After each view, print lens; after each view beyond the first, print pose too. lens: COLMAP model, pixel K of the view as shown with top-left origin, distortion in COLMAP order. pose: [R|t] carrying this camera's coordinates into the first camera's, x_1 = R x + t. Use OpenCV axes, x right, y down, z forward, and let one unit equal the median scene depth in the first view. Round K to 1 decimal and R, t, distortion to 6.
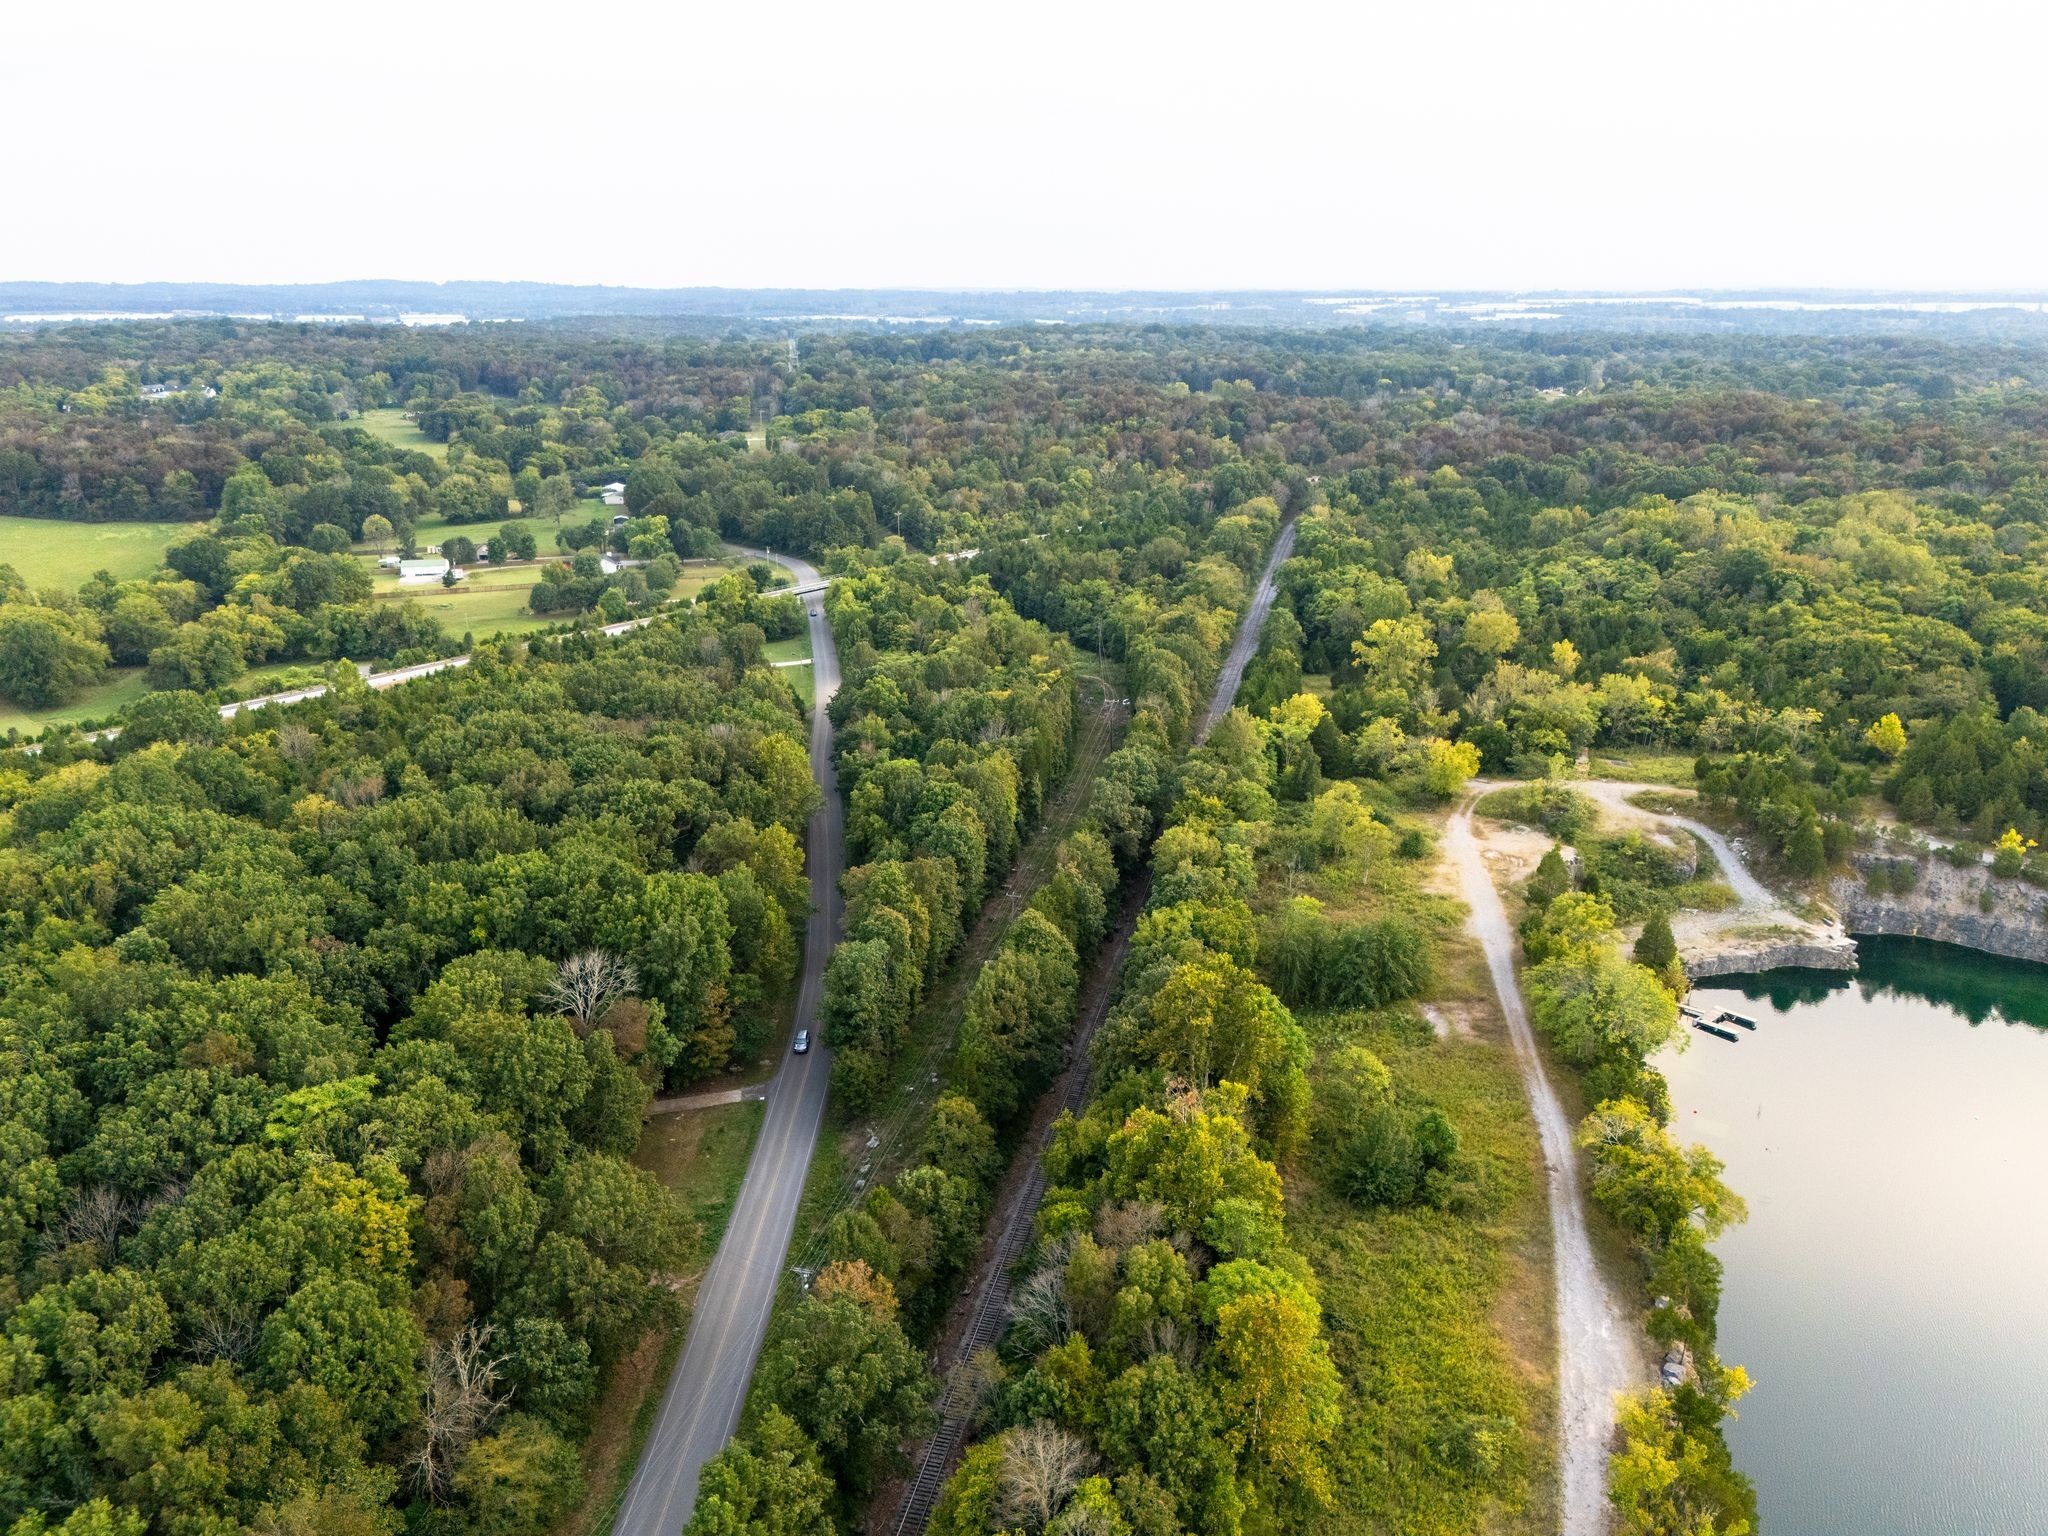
lens RADIAL K [[1562.8, 0, 1028.4], [0, 1562.8, 763.8], [0, 0, 1]] dist [0.068269, -0.058919]
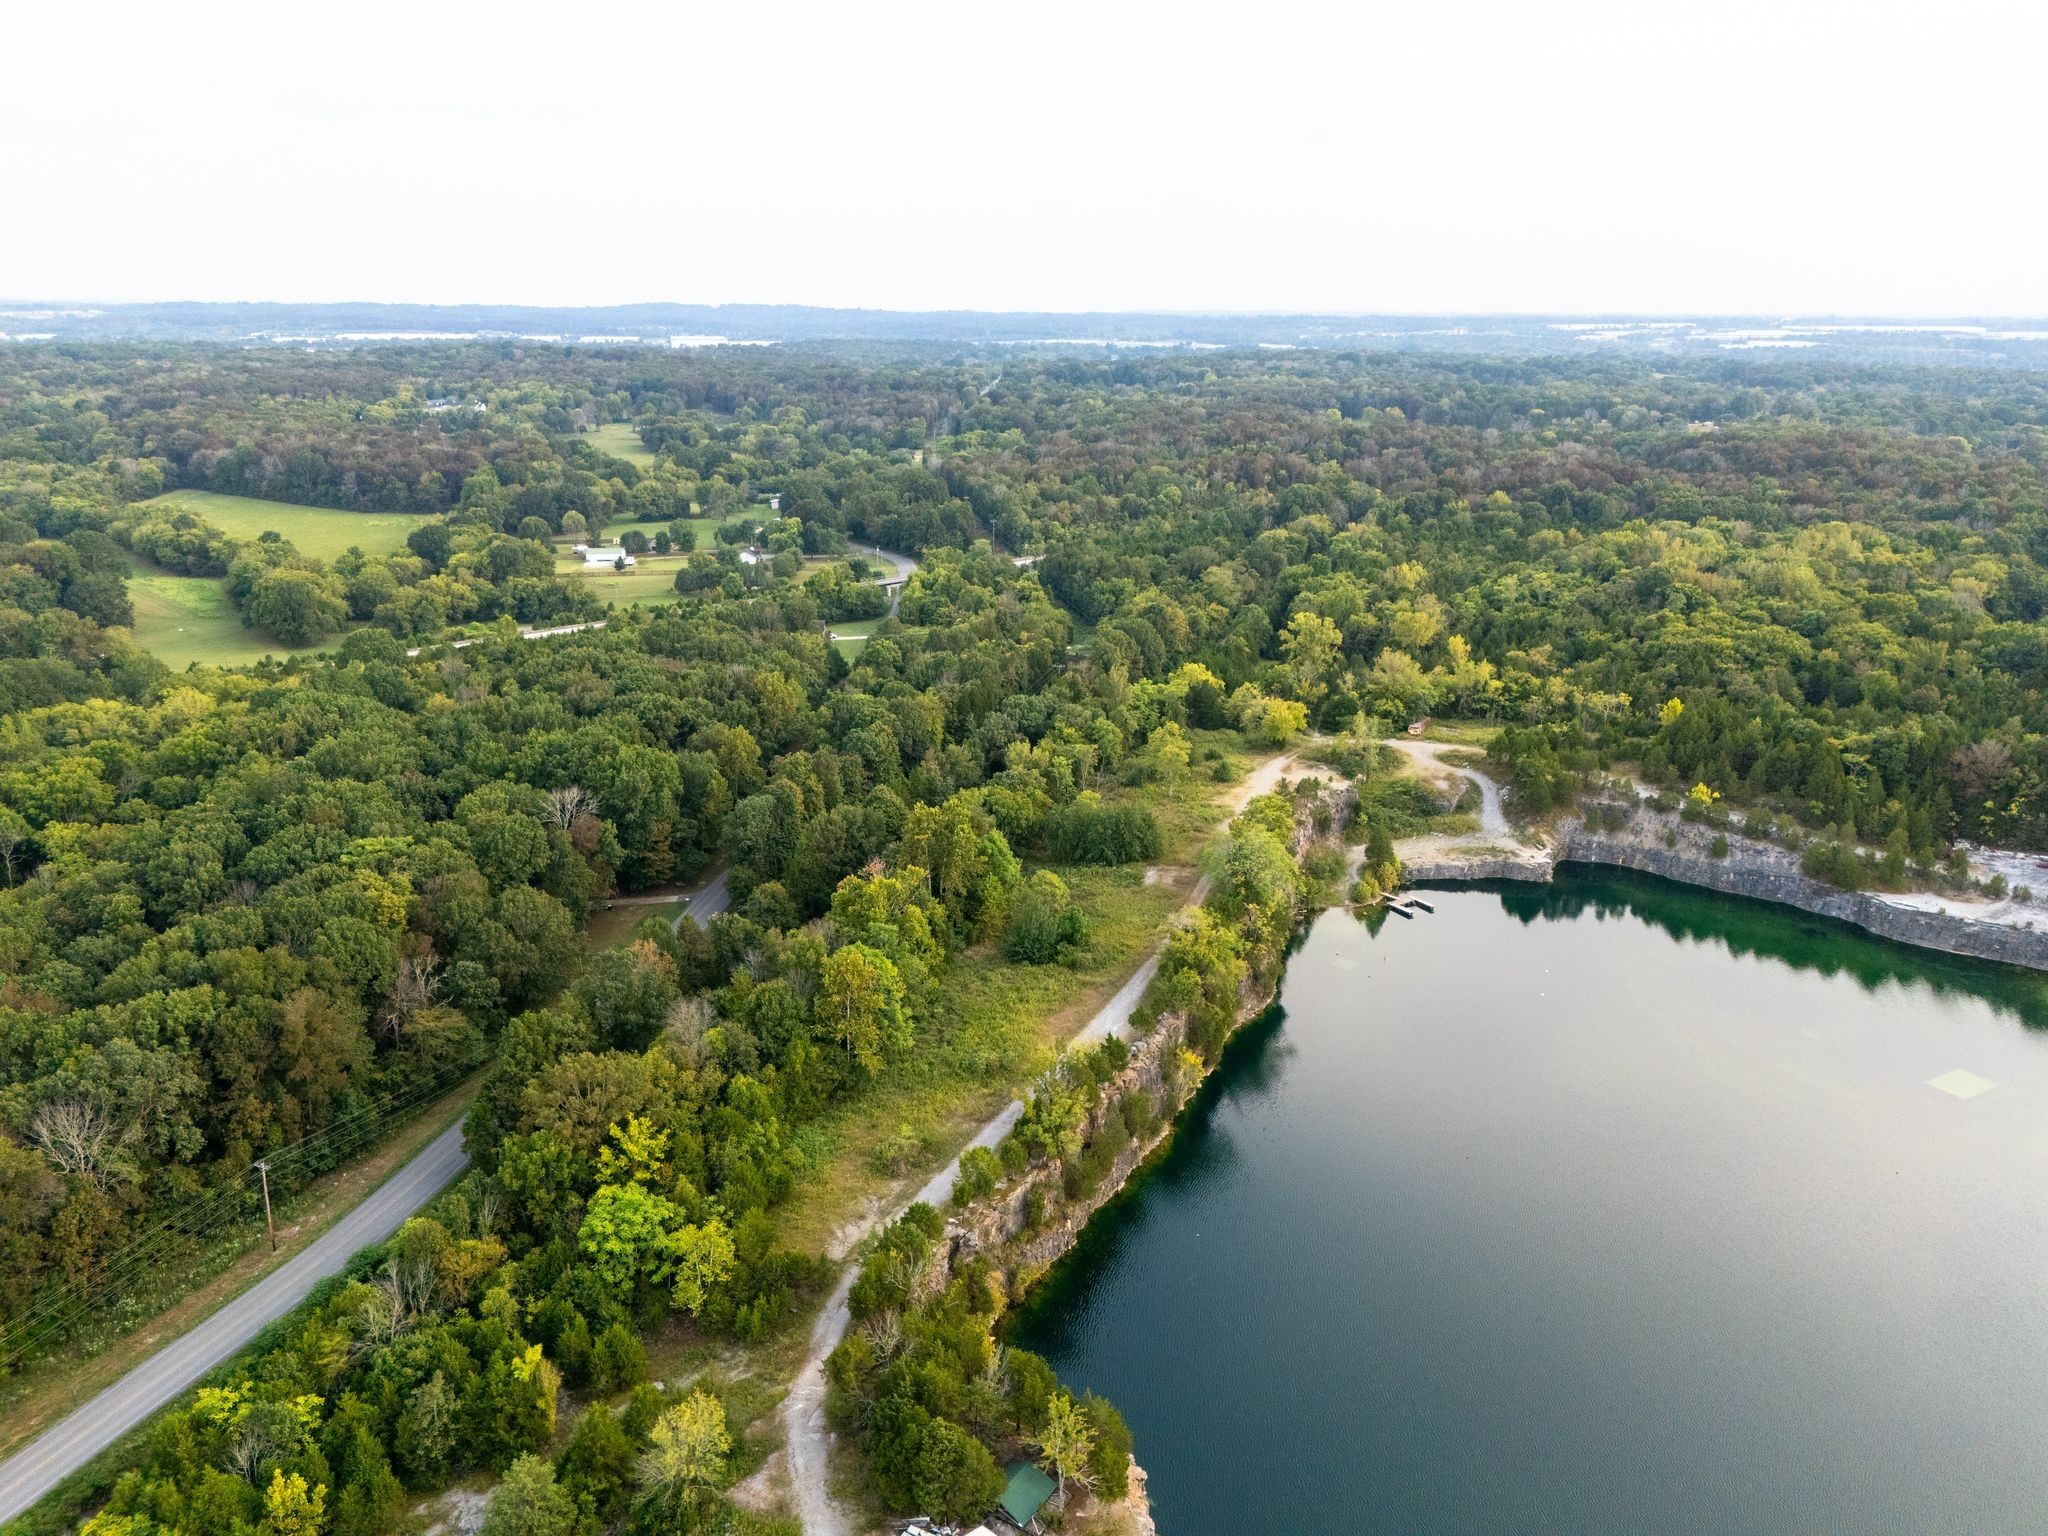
lens RADIAL K [[1554.1, 0, 1016.9], [0, 1554.1, 769.5], [0, 0, 1]] dist [0.077549, -0.074122]
pose [[0.986572, 0.051761, -0.154909, 0.140829], [-0.053037, 0.998584, -0.004115, 0.032479], [0.154476, 0.012276, 0.987920, -0.156622]]
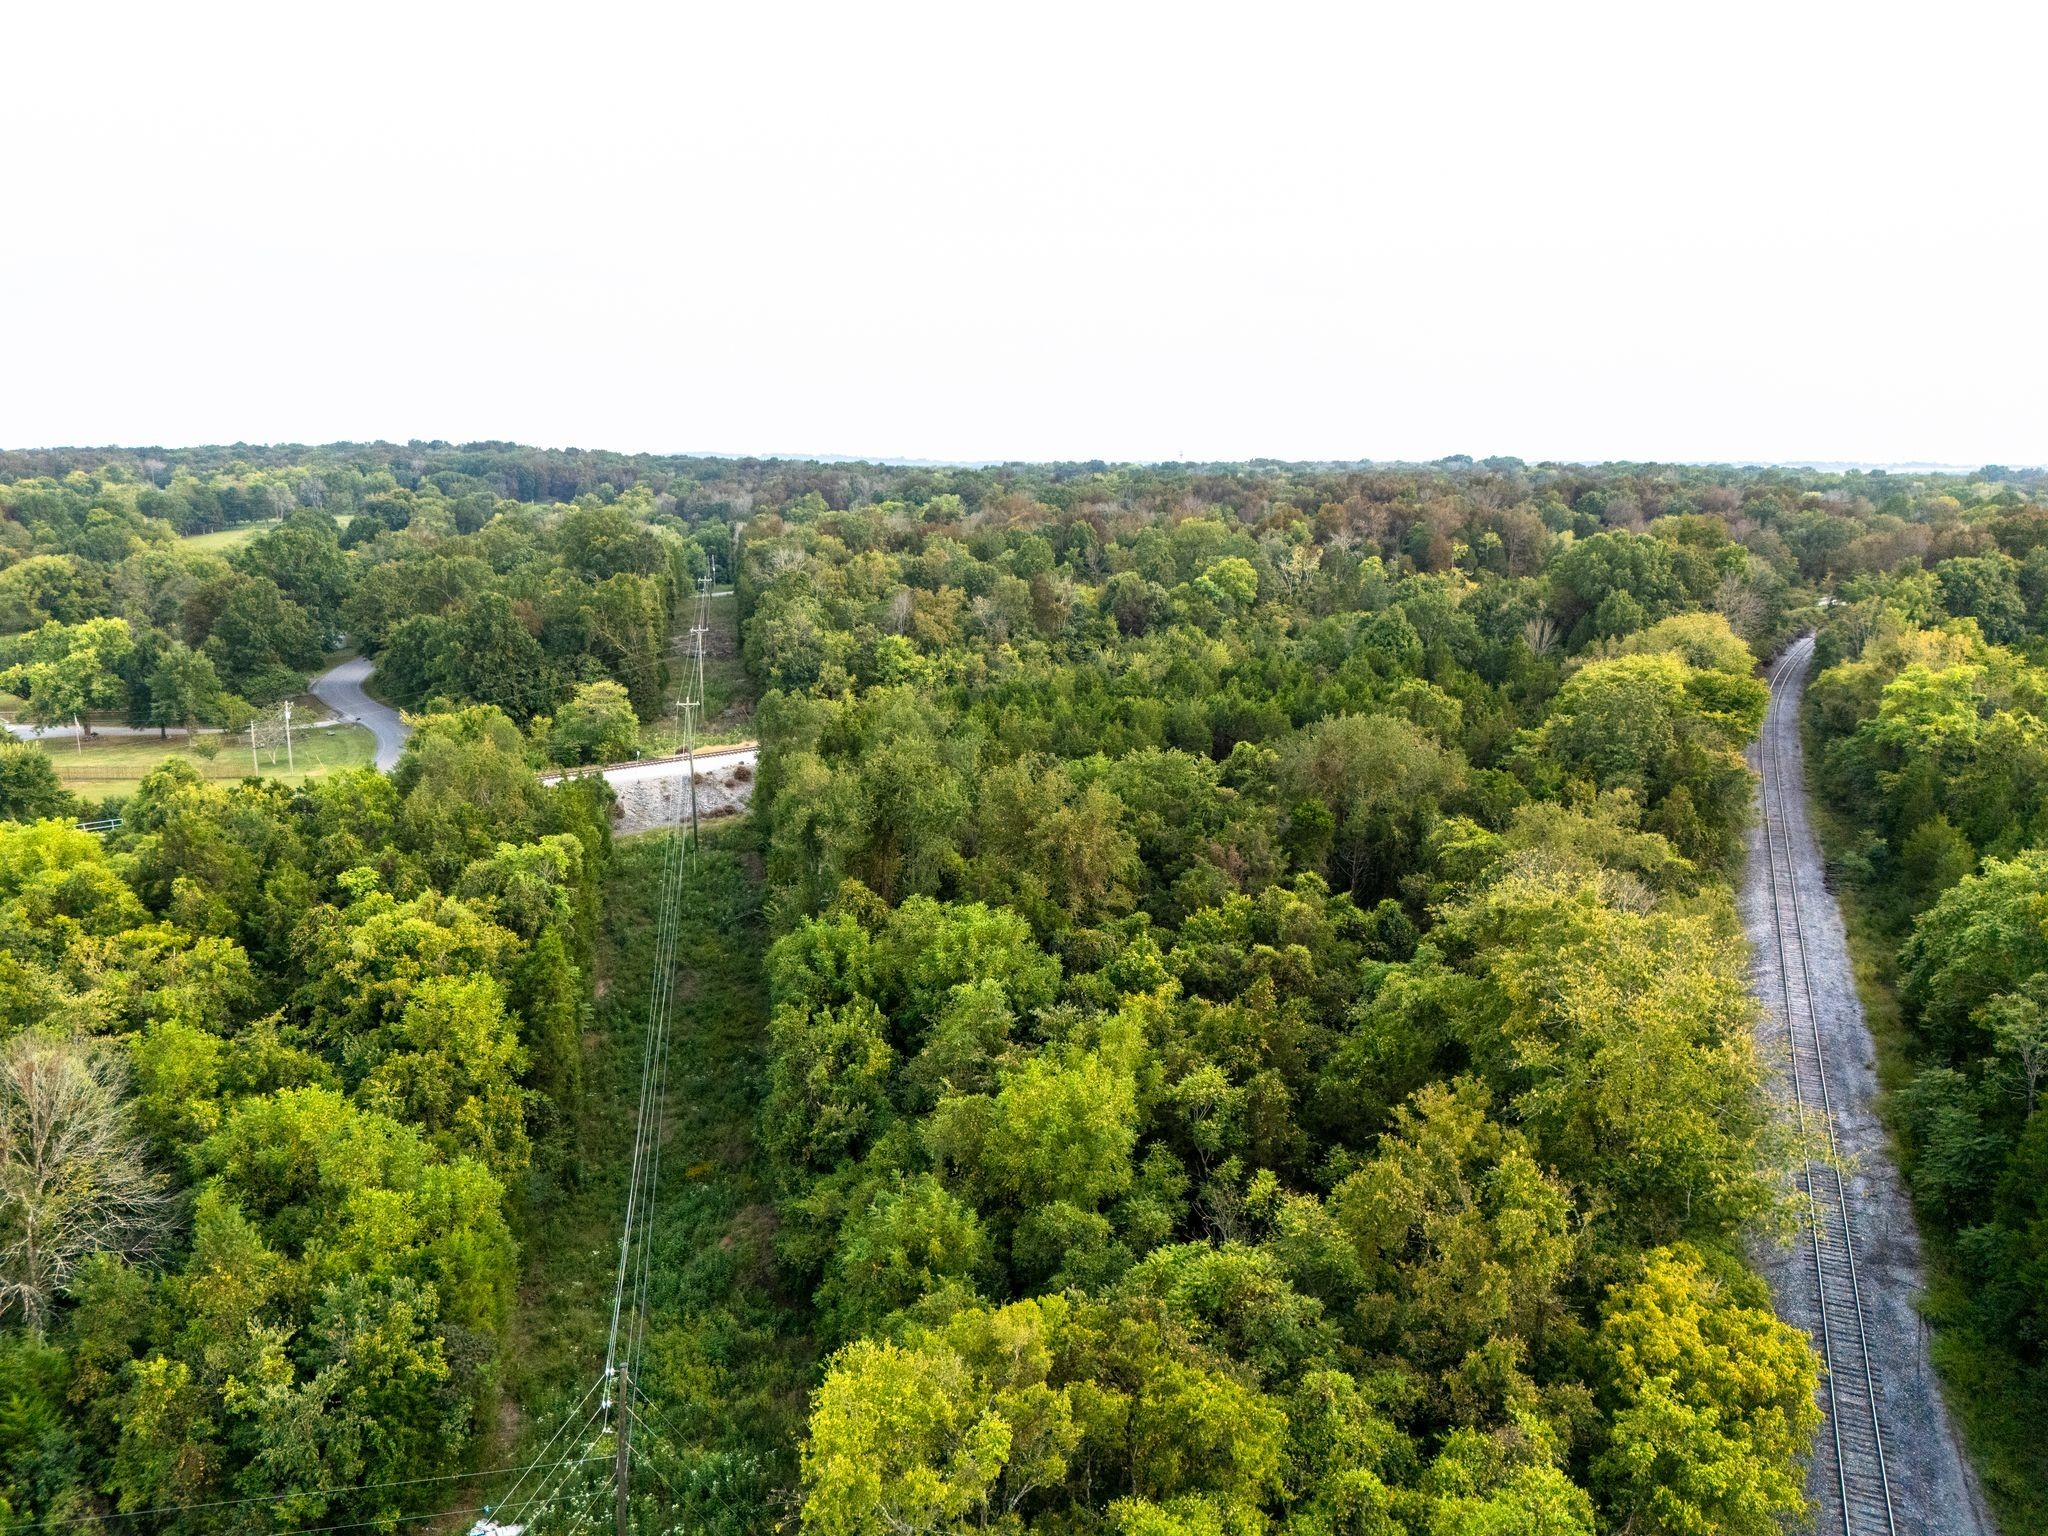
lens RADIAL K [[1554.1, 0, 1016.9], [0, 1554.1, 769.5], [0, 0, 1]] dist [0.077549, -0.074122]
pose [[0.980253, 0.045795, -0.192369, 0.080138], [-0.065628, 0.993018, -0.098024, -0.106714], [0.186537, 0.108713, 0.976415, 0.738970]]
